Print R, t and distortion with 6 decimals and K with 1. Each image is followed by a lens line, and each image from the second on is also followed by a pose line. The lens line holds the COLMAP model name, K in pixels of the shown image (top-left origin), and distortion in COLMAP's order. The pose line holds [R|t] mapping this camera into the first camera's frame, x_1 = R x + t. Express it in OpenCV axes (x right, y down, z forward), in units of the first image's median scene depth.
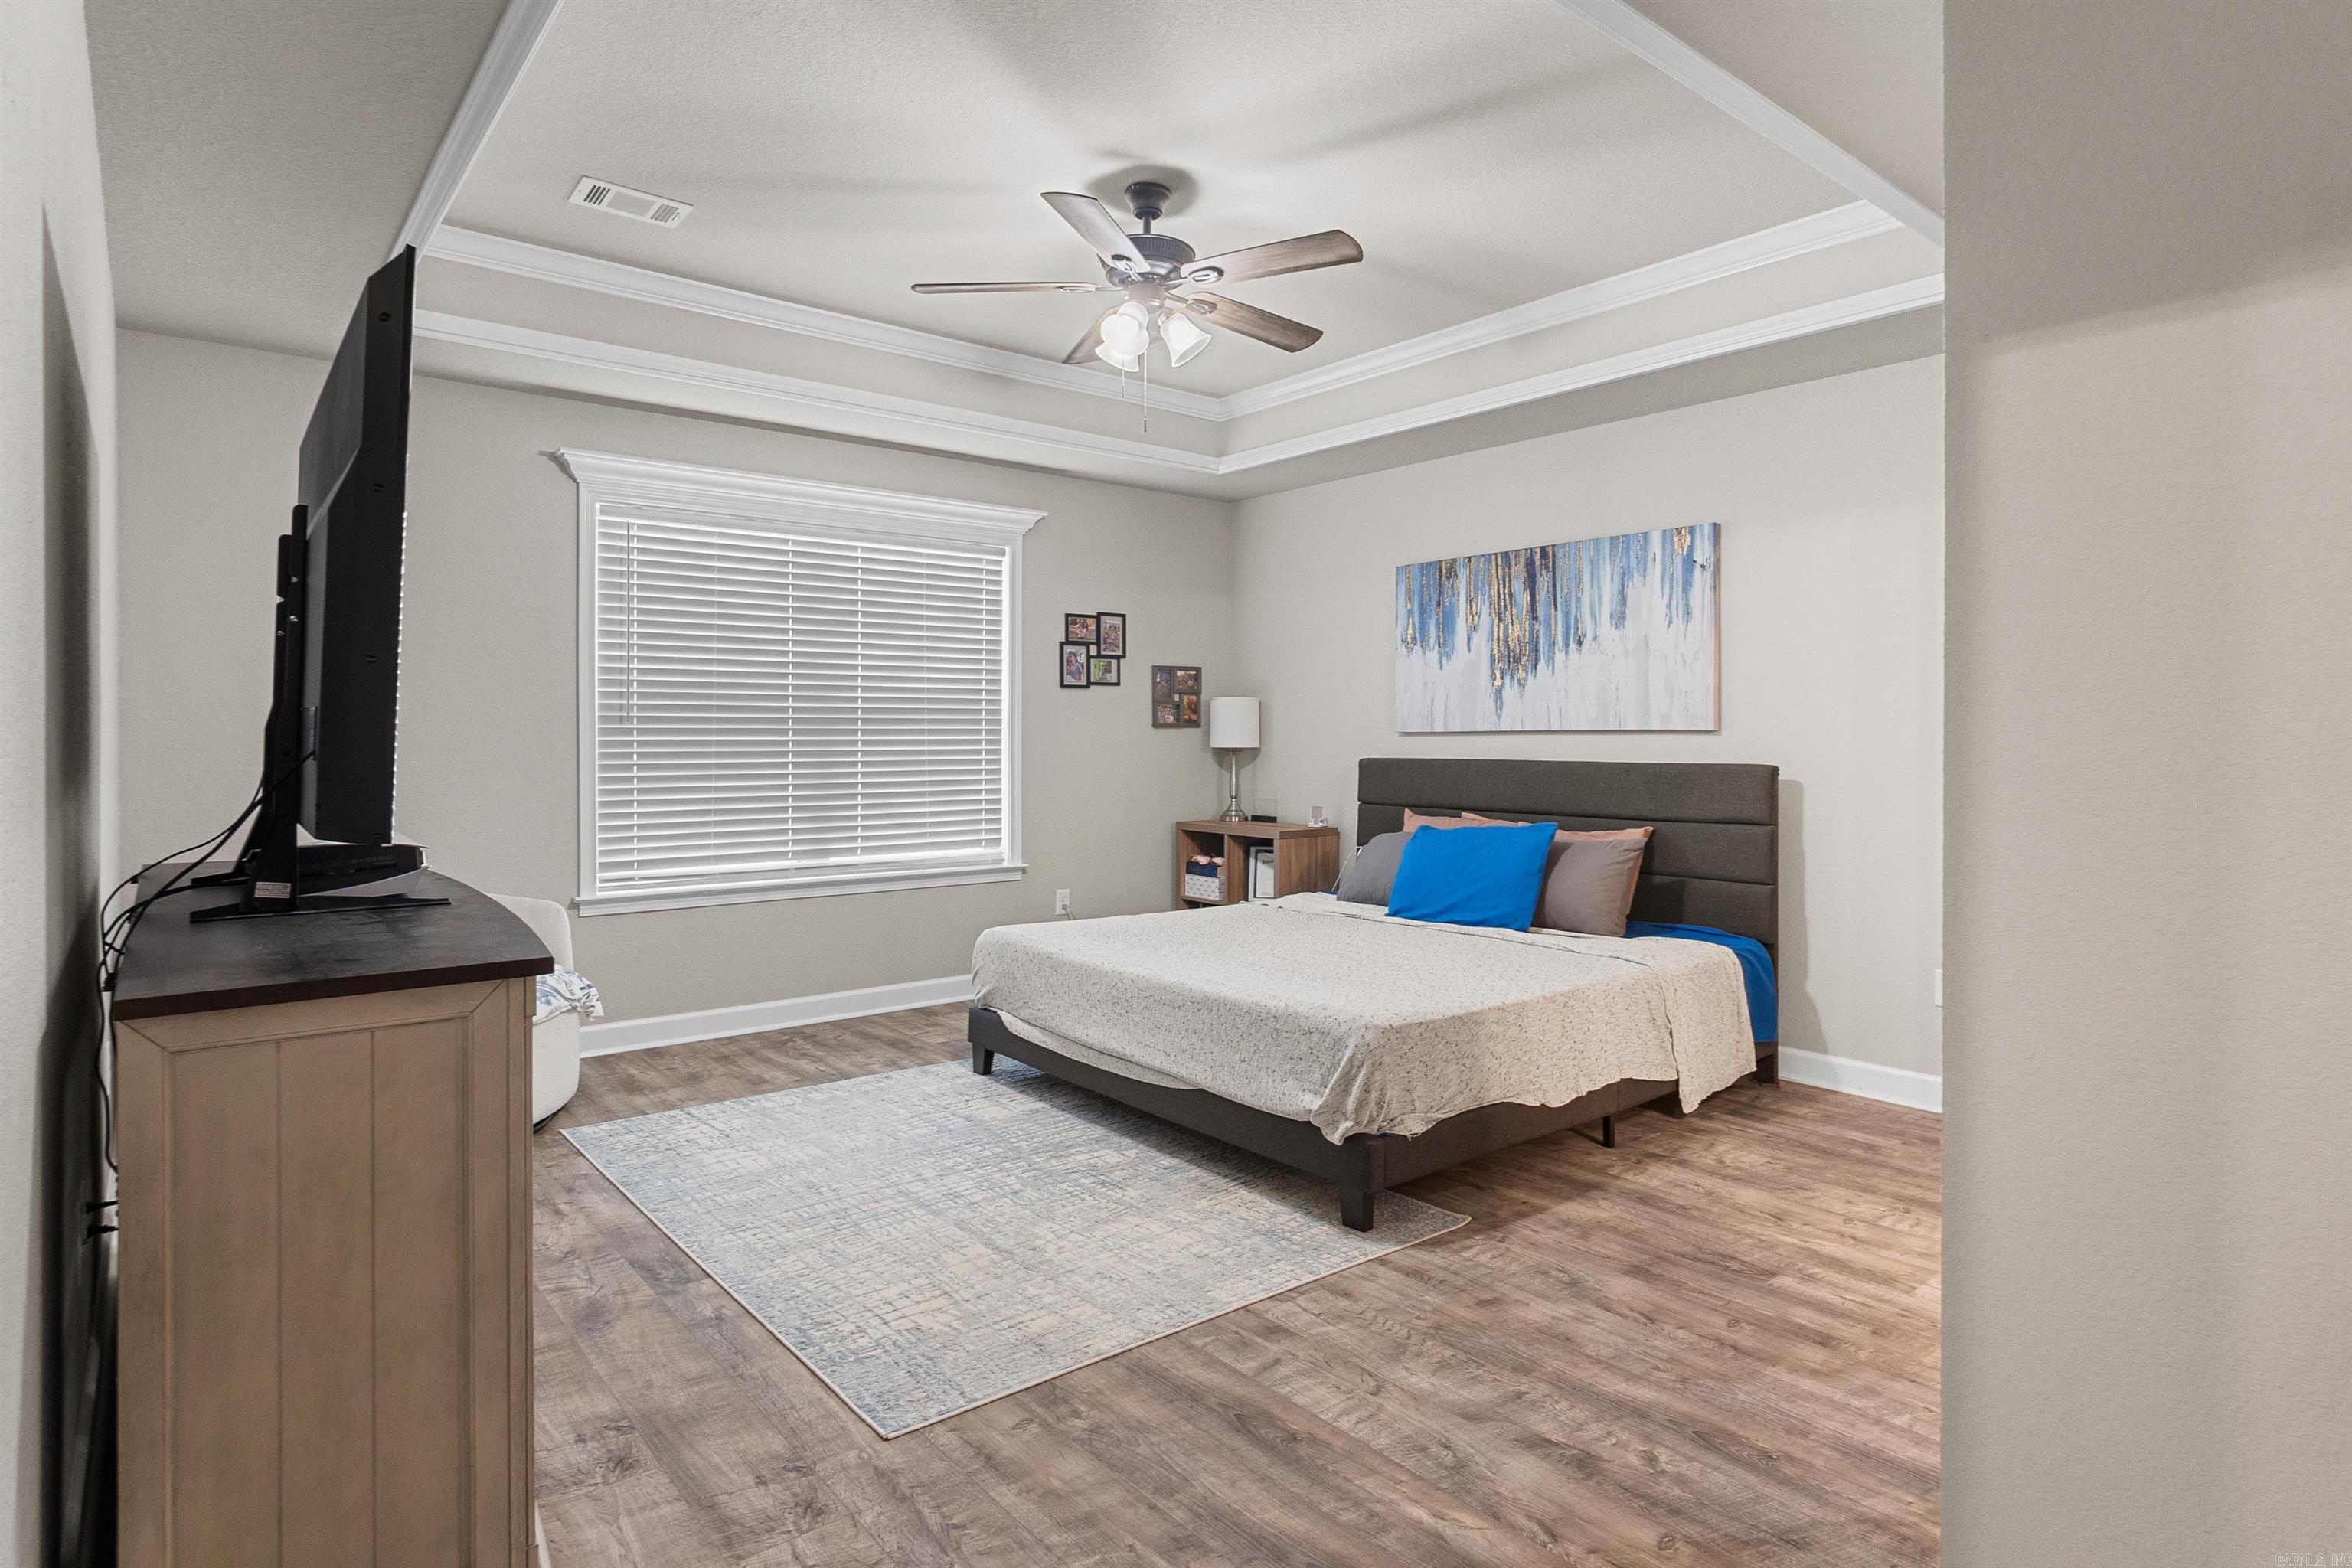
lens RADIAL K [[1259.7, 0, 1172.8], [0, 1259.7, 737.2], [0, 0, 1]] dist [-0.037454, 0.010634]
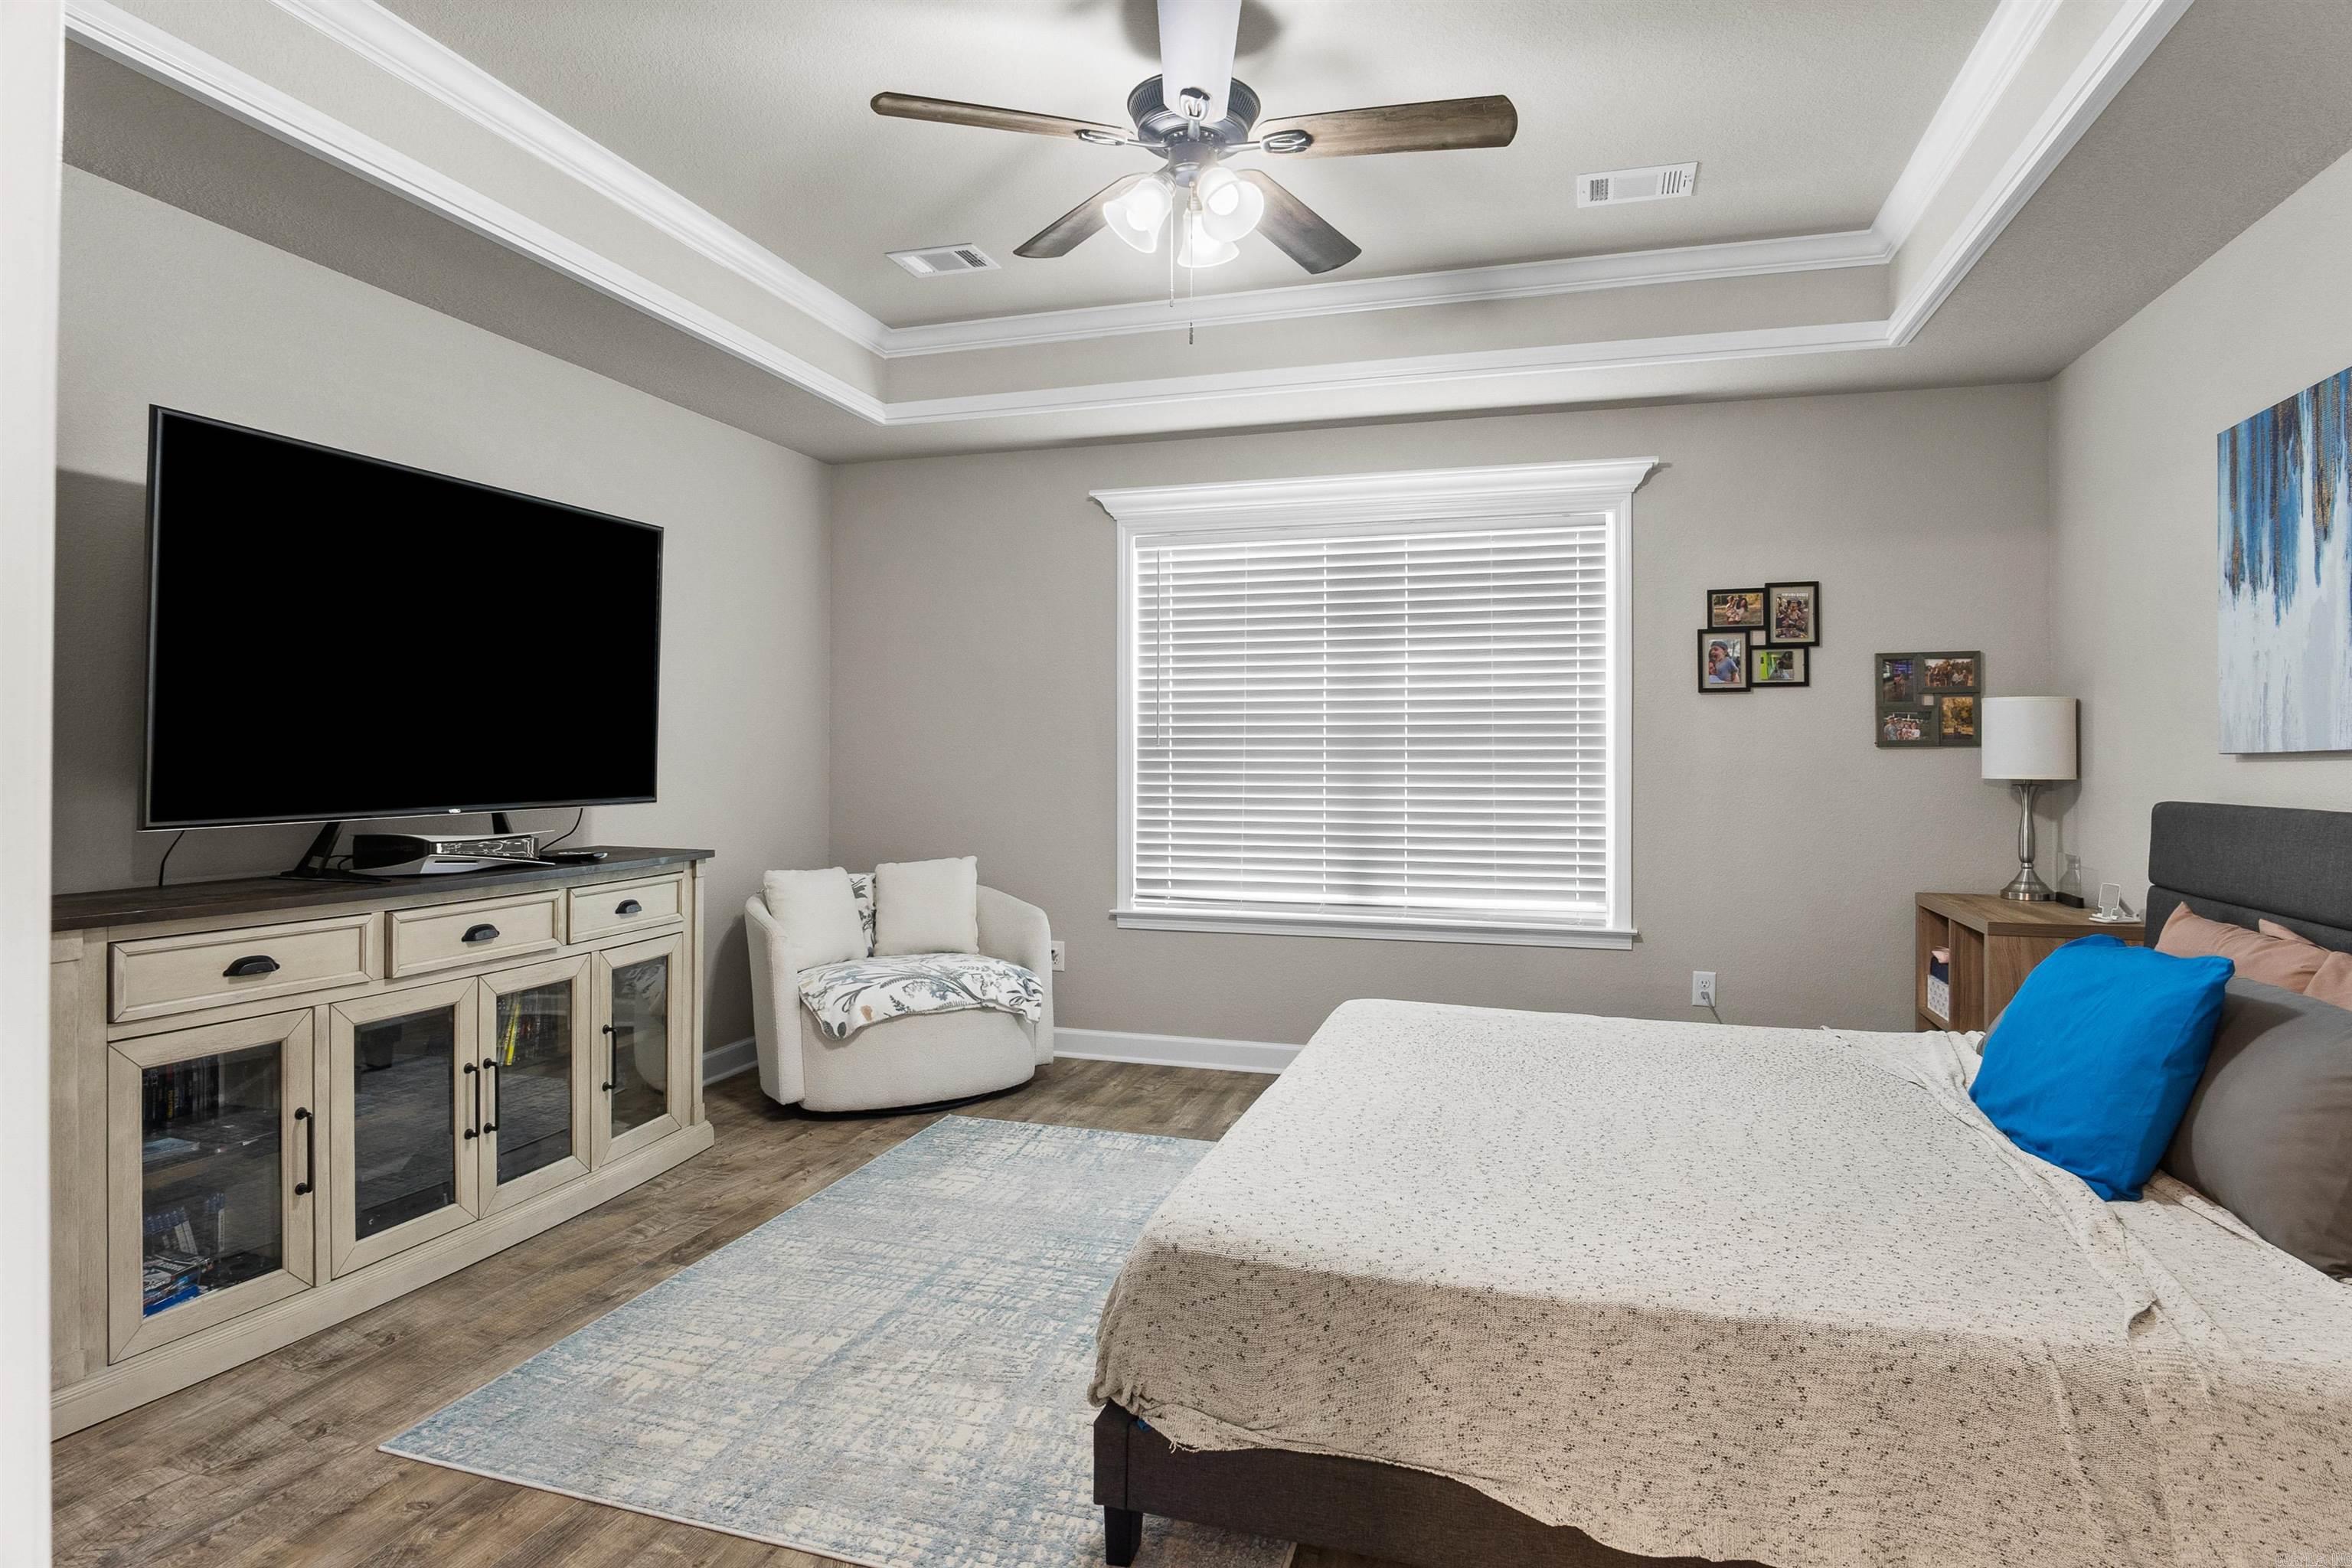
lens RADIAL K [[1259.7, 0, 1184.9], [0, 1259.7, 752.4], [0, 0, 1]] dist [-0.037454, 0.010634]
pose [[0.559742, -0.002748, -0.828663, 0.595306], [-0.004711, 0.999968, -0.006498, 0.001773], [0.828654, 0.007541, 0.559711, 0.603452]]
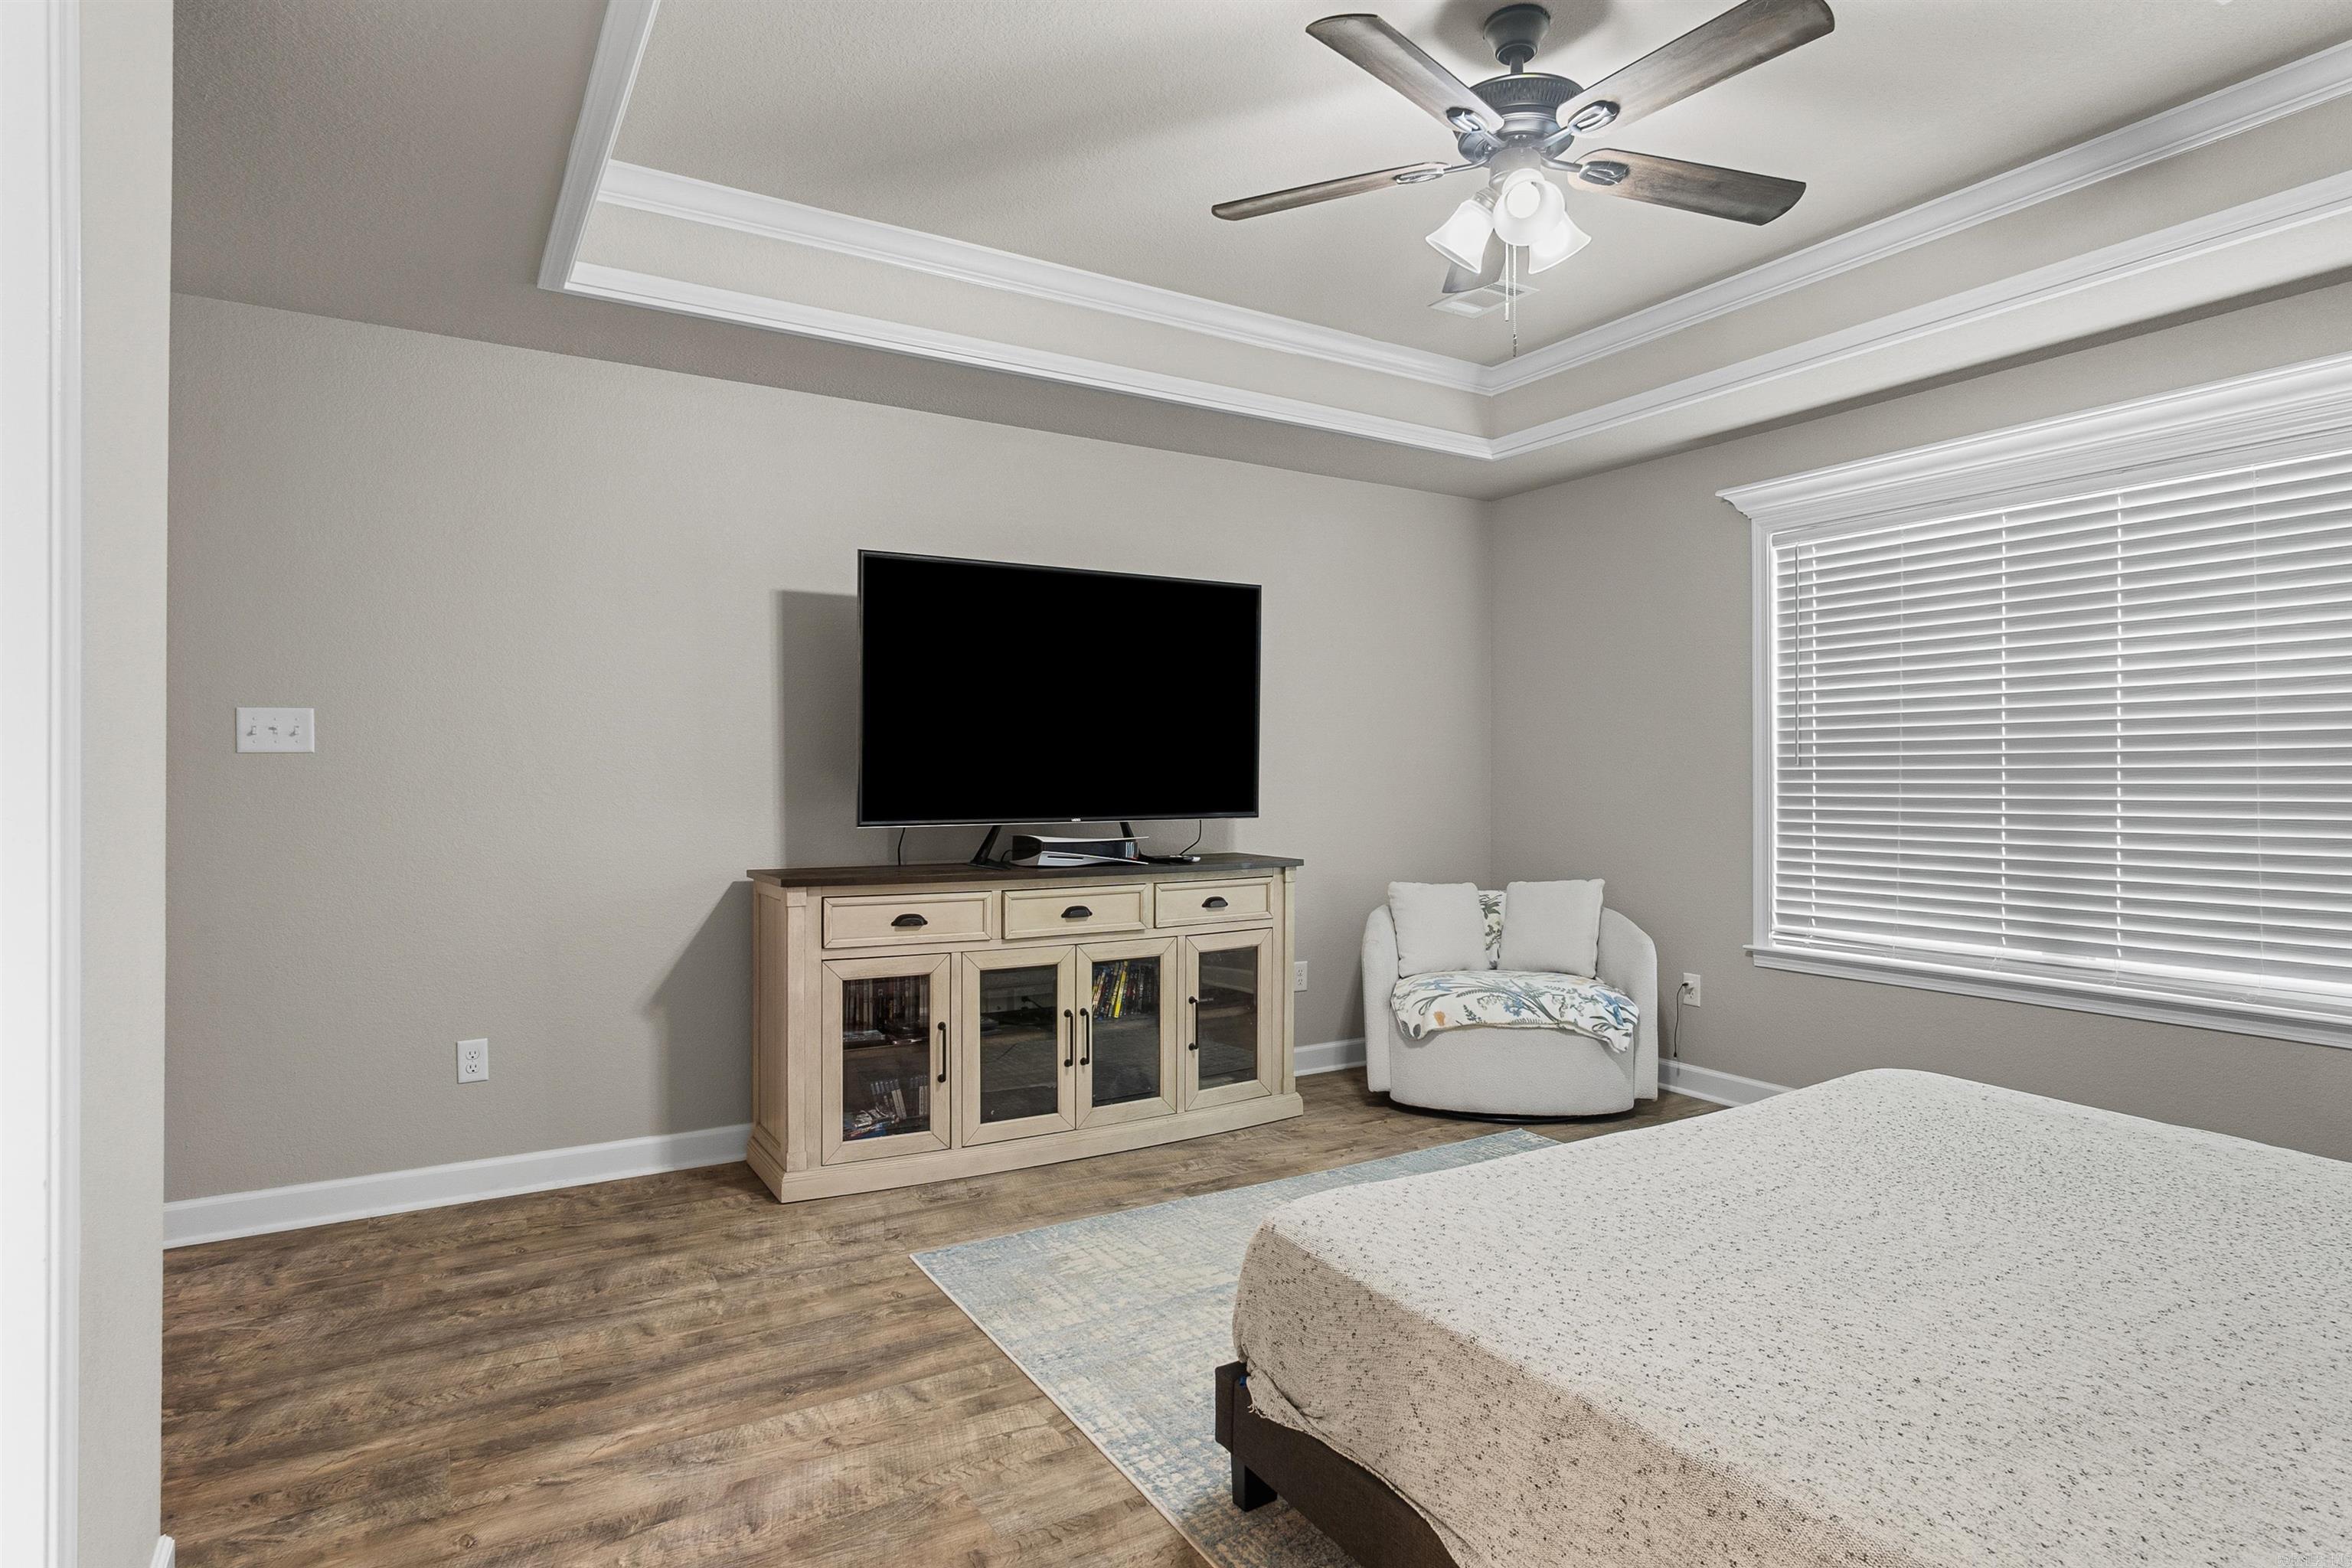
lens RADIAL K [[1259.7, 0, 1194.1], [0, 1259.7, 777.2], [0, 0, 1]] dist [-0.037454, 0.010634]
pose [[-0.131830, -0.001363, -0.991271, 0.727547], [-0.005827, 0.999983, -0.000600, 0.001370], [0.991255, 0.005697, -0.131835, 0.937595]]
